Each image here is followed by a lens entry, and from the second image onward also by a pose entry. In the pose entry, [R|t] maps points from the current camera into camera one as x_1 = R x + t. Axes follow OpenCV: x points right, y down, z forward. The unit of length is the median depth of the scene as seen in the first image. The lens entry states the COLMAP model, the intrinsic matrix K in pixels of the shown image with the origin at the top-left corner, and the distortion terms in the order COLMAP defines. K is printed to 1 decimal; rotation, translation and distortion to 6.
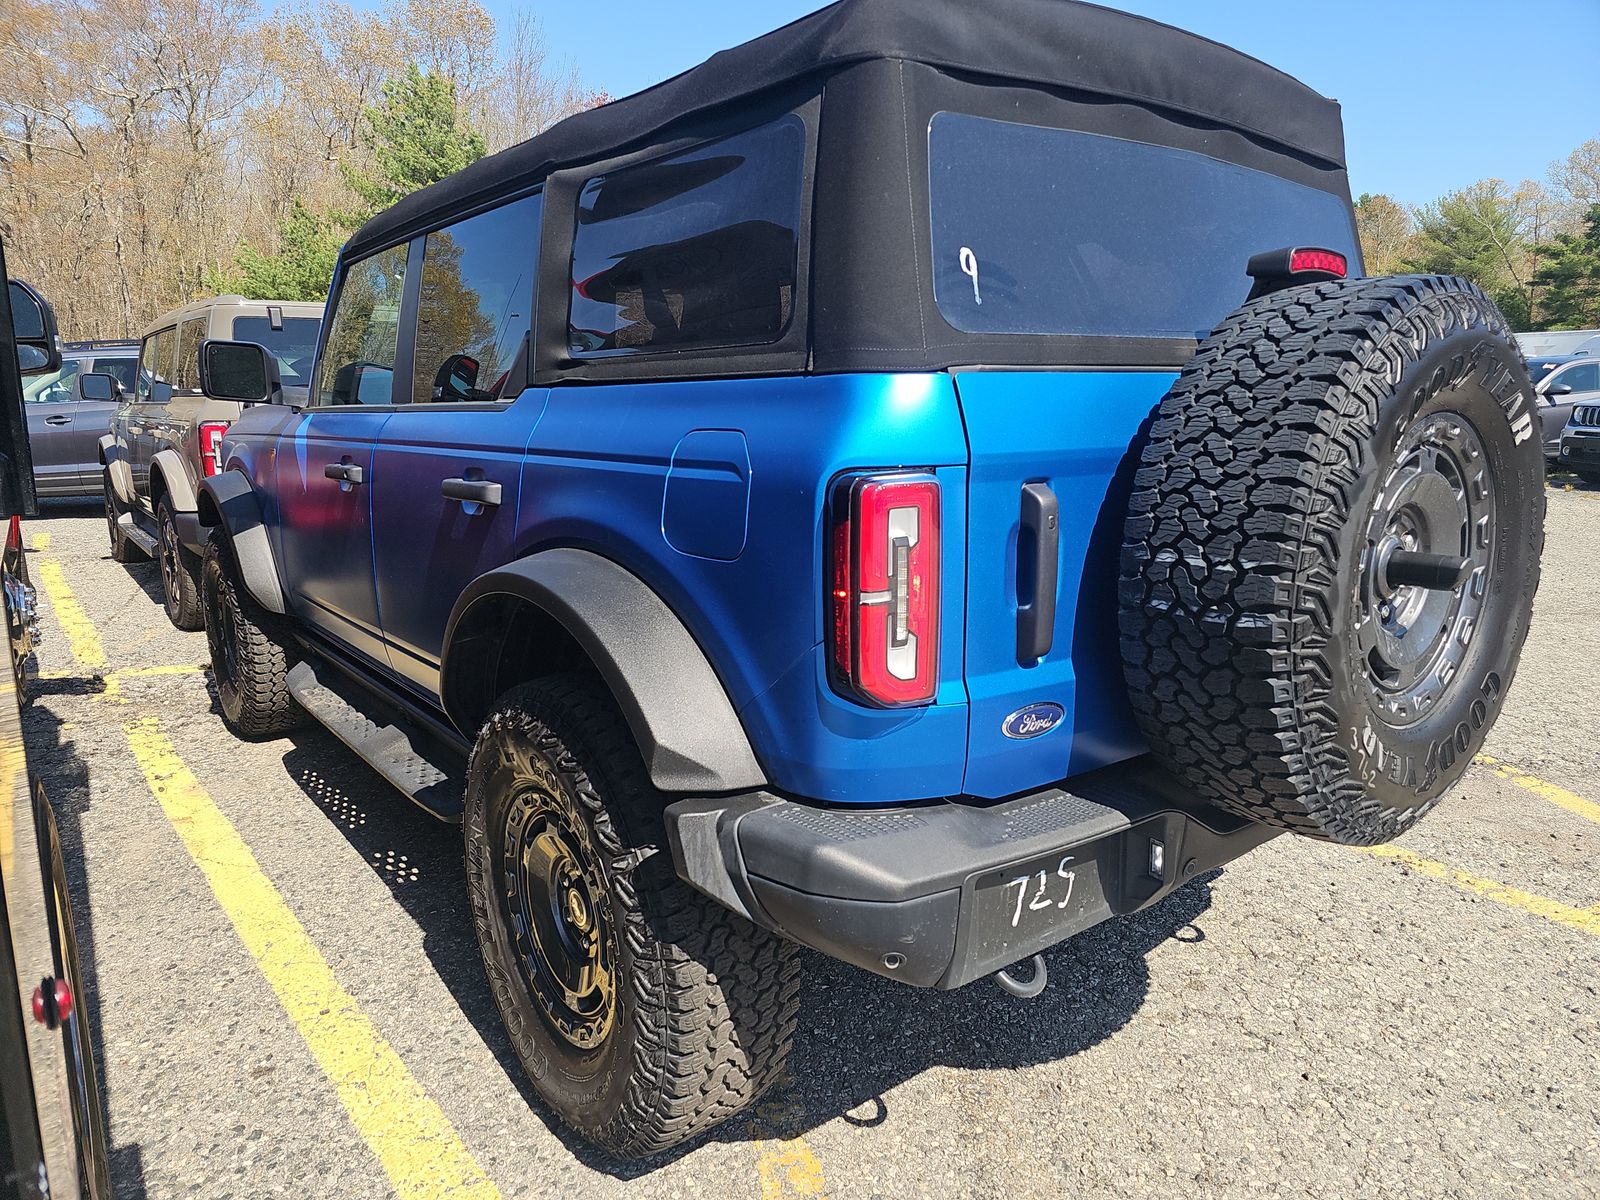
lens RADIAL K [[1054.4, 0, 800.0], [0, 1054.4, 580.1], [0, 0, 1]] dist [0.043934, -0.042428]
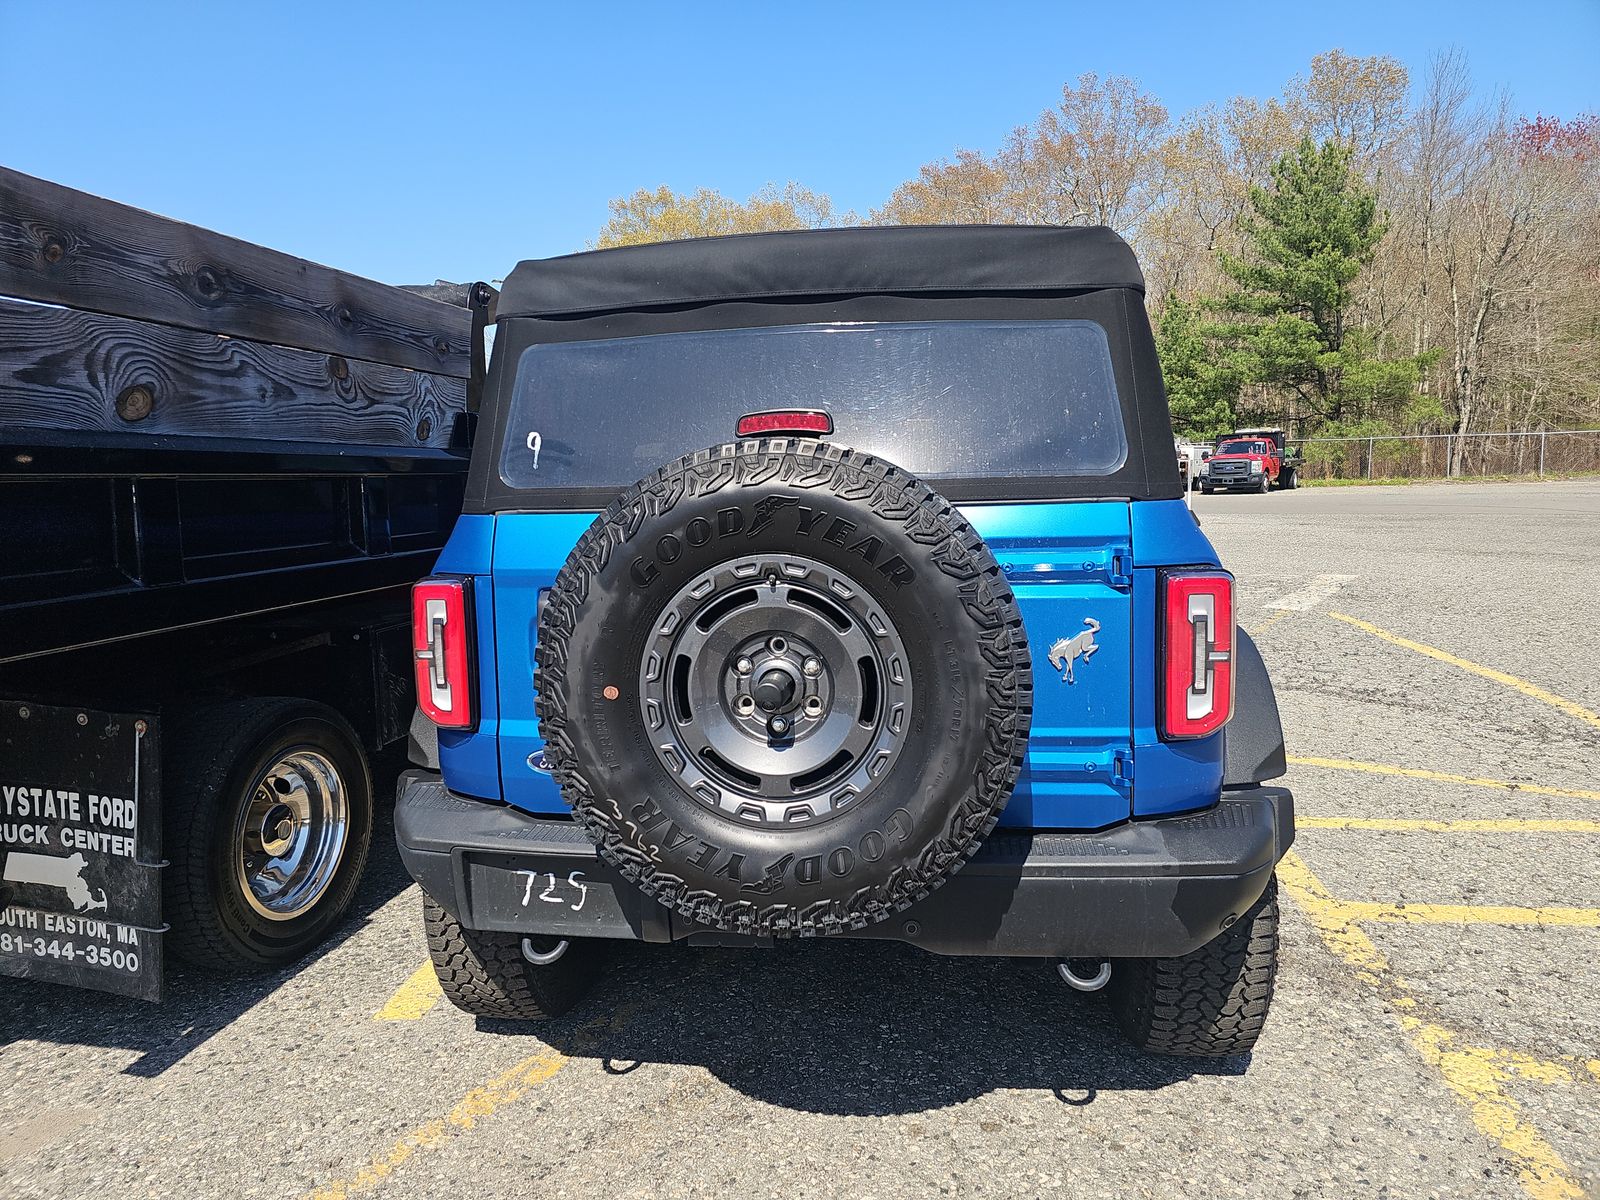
lens RADIAL K [[1054.9, 0, 796.8], [0, 1054.9, 564.4], [0, 0, 1]] dist [0.046263, 0.000499]
pose [[0.695900, 0.053910, -0.716113, 1.395655], [-0.112113, 0.993107, -0.034186, -0.110357], [0.709334, 0.104076, 0.697147, 0.223069]]
